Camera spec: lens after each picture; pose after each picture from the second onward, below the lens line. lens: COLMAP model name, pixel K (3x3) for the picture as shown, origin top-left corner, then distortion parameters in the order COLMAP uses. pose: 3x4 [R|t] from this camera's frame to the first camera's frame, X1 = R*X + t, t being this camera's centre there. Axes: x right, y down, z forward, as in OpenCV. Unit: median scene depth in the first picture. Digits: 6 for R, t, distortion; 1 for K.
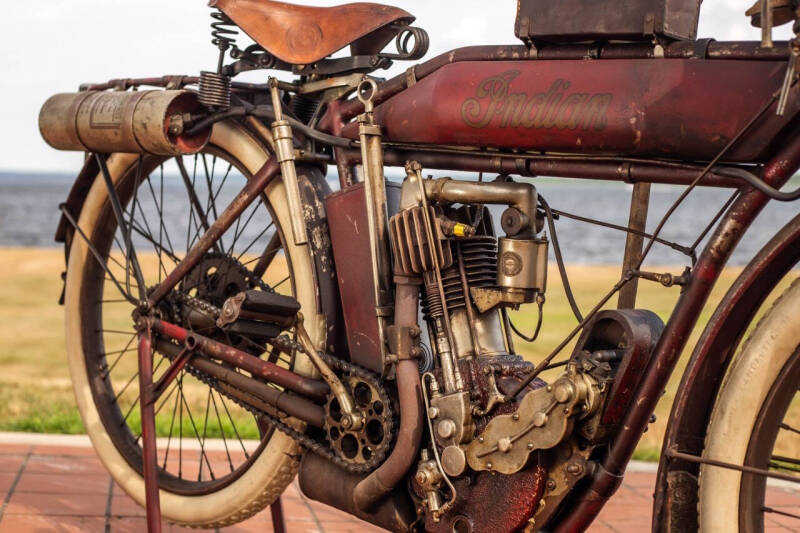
lens RADIAL K [[1310.8, 0, 385.8], [0, 1310.8, 252.1], [0, 0, 1]] dist [-0.095243, -0.045420]
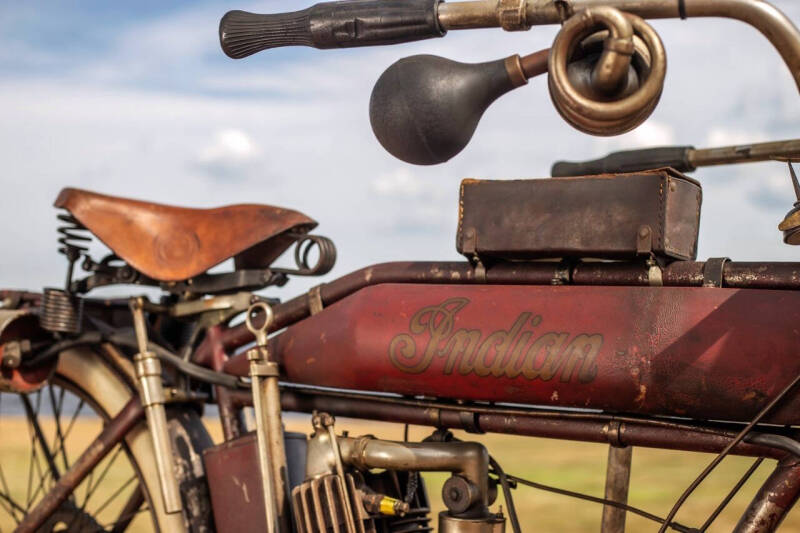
lens RADIAL K [[1211.3, 0, 400.0], [0, 1211.3, 266.5], [0, 0, 1]] dist [-0.113796, -0.001978]
pose [[0.991075, -0.004085, 0.133244, -0.027301], [0.019866, 0.992895, -0.117322, -0.068464], [-0.131818, 0.118922, 0.984115, 0.282500]]
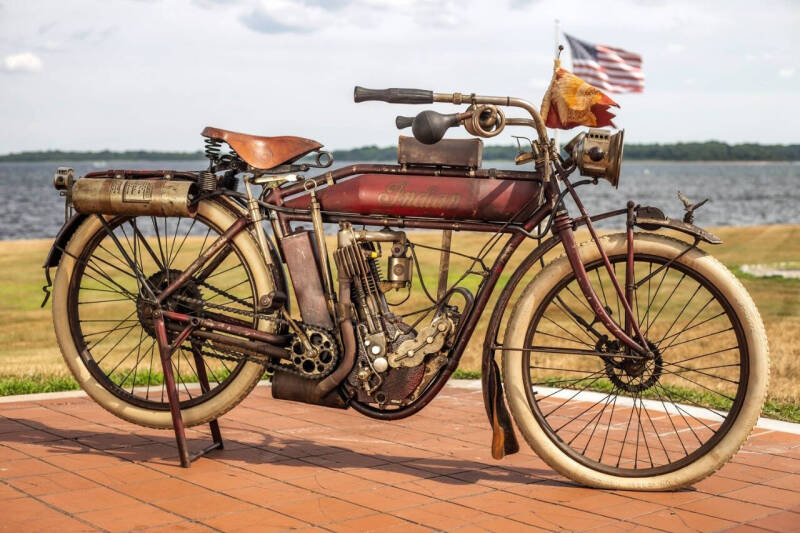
lens RADIAL K [[1211.3, 0, 400.0], [0, 1211.3, 266.5], [0, 0, 1]] dist [-0.113796, -0.001978]
pose [[0.848890, -0.058154, 0.525361, -0.874108], [0.039578, 0.998132, 0.046535, -0.082142], [-0.527086, -0.018710, 0.849606, -0.626547]]
